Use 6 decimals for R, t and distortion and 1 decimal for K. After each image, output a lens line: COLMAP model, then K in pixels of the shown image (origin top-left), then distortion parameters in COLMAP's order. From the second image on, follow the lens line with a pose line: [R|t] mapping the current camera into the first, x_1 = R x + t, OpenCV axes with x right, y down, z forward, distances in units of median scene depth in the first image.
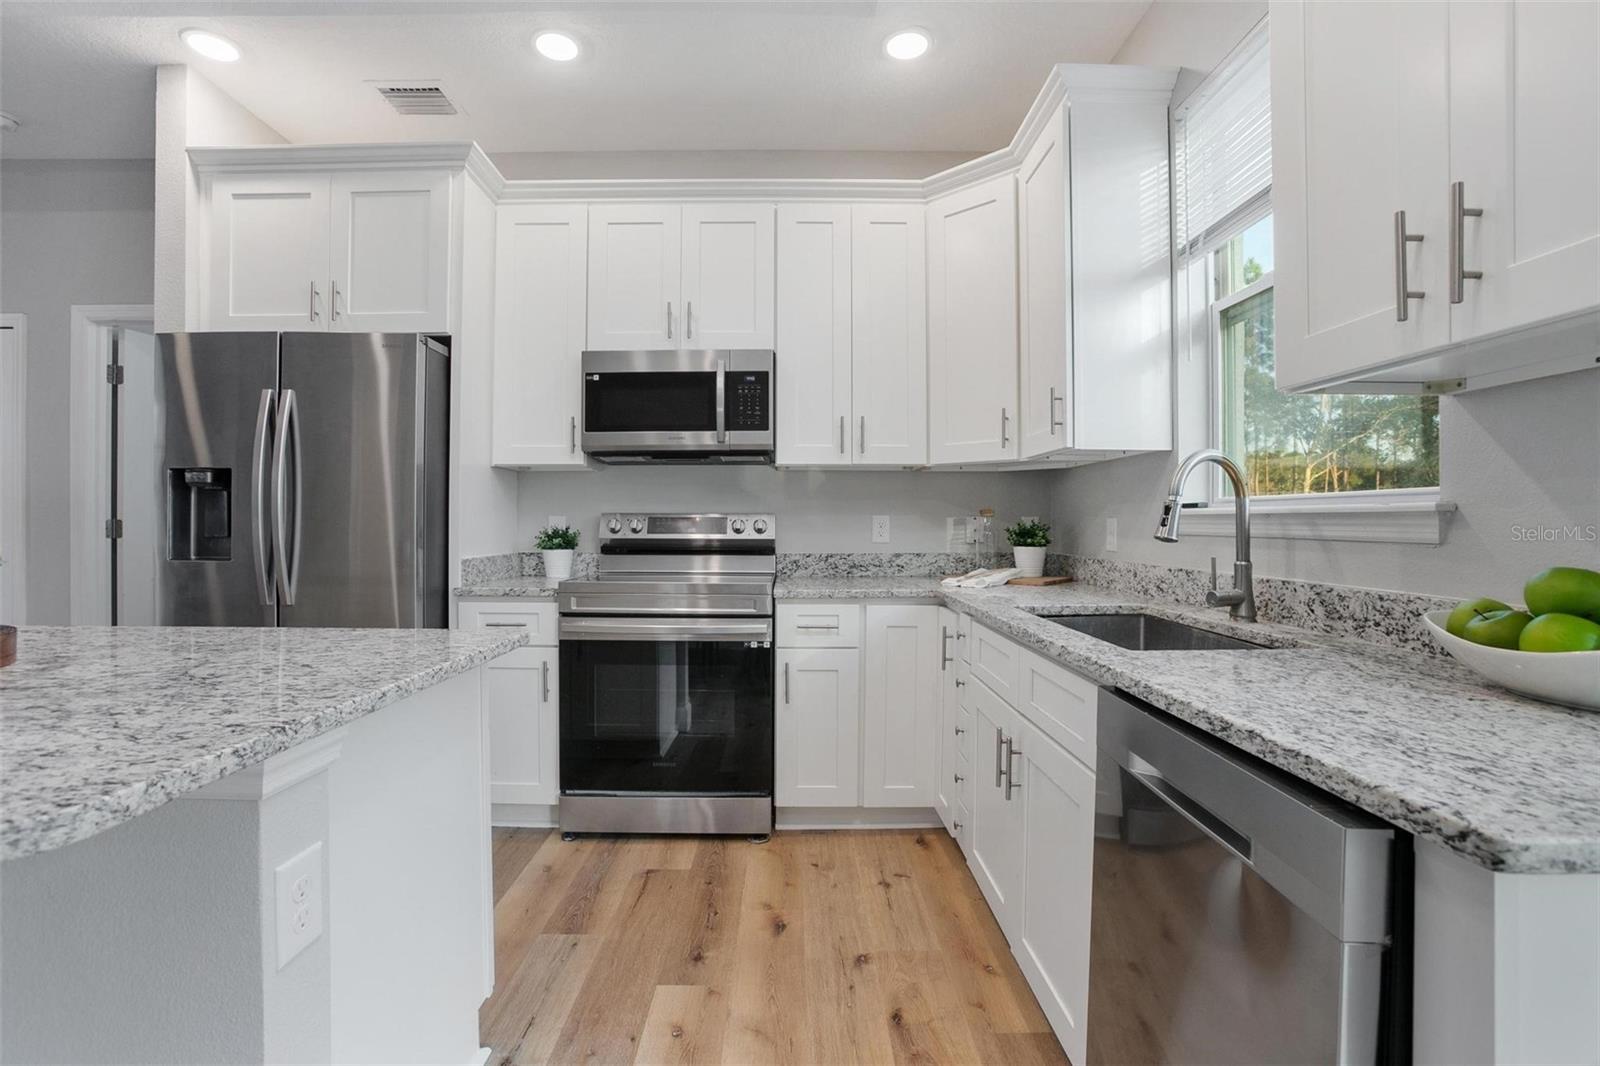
lens RADIAL K [[722.4, 0, 803.0], [0, 722.4, 521.8], [0, 0, 1]] dist [-0.045010, 0.010831]
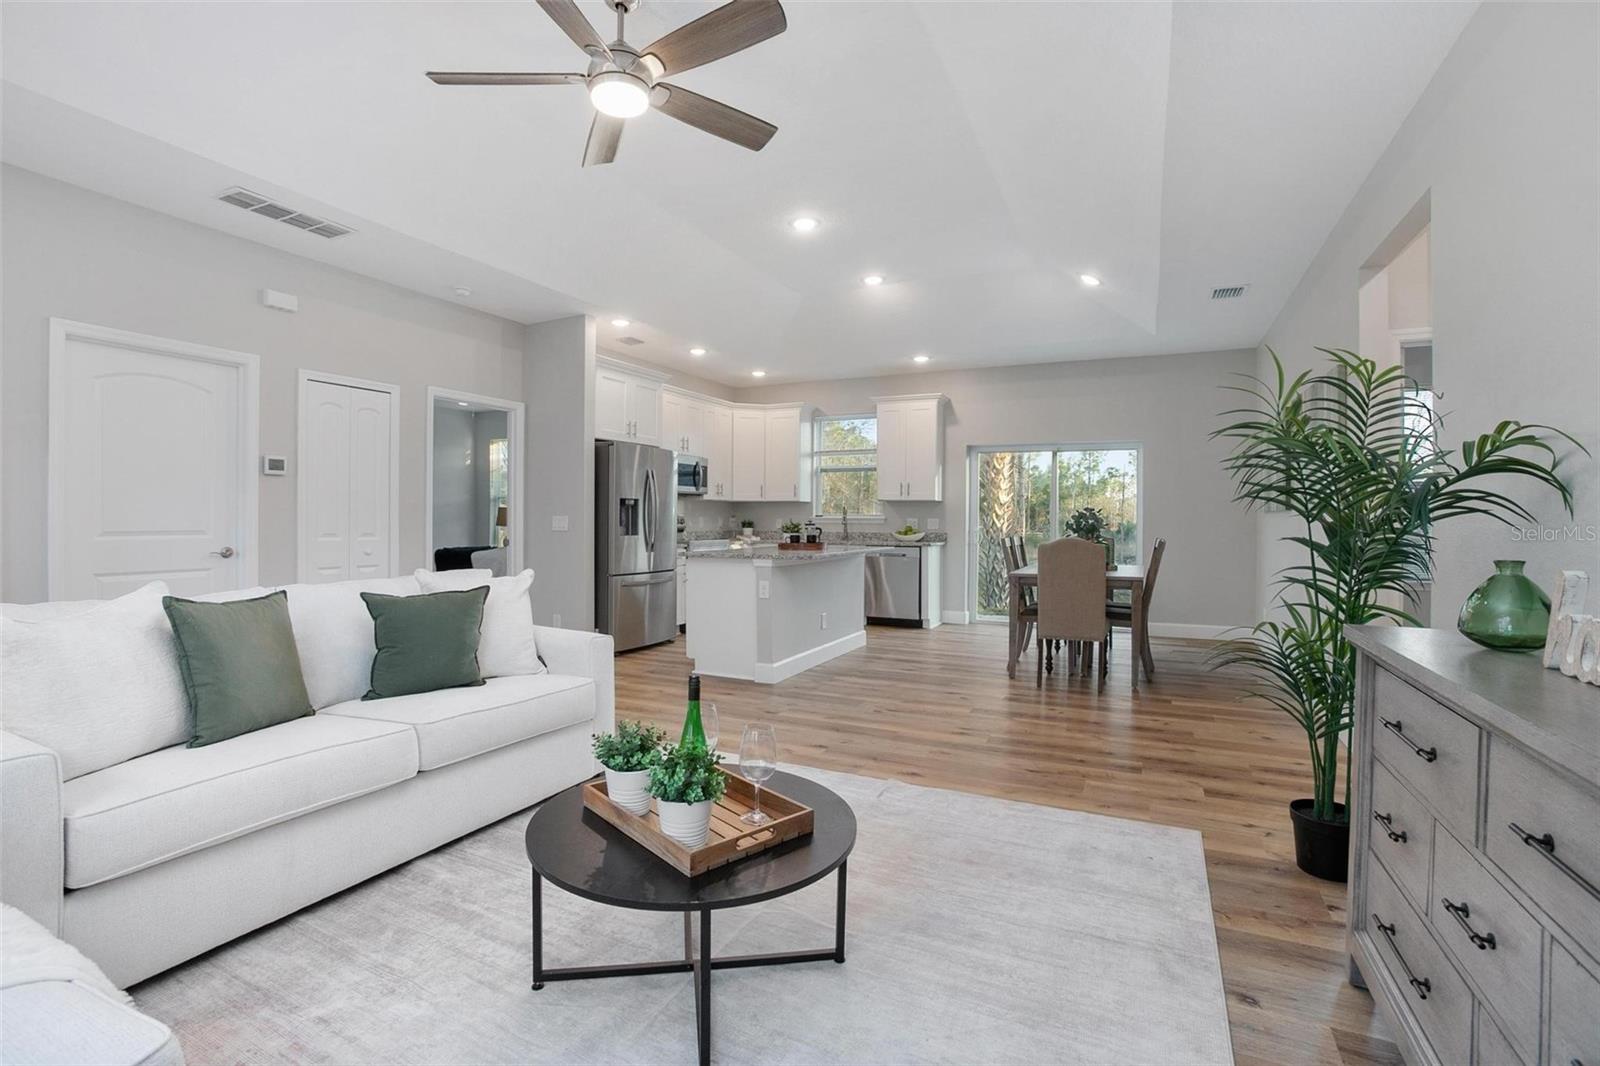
lens RADIAL K [[722.4, 0, 778.8], [0, 722.4, 520.3], [0, 0, 1]] dist [-0.045010, 0.010831]
pose [[0.471328, -0.000329, 0.881958, -2.430522], [-0.003911, 0.999989, 0.002463, -0.006595], [-0.881949, -0.004610, 0.471322, -0.574798]]
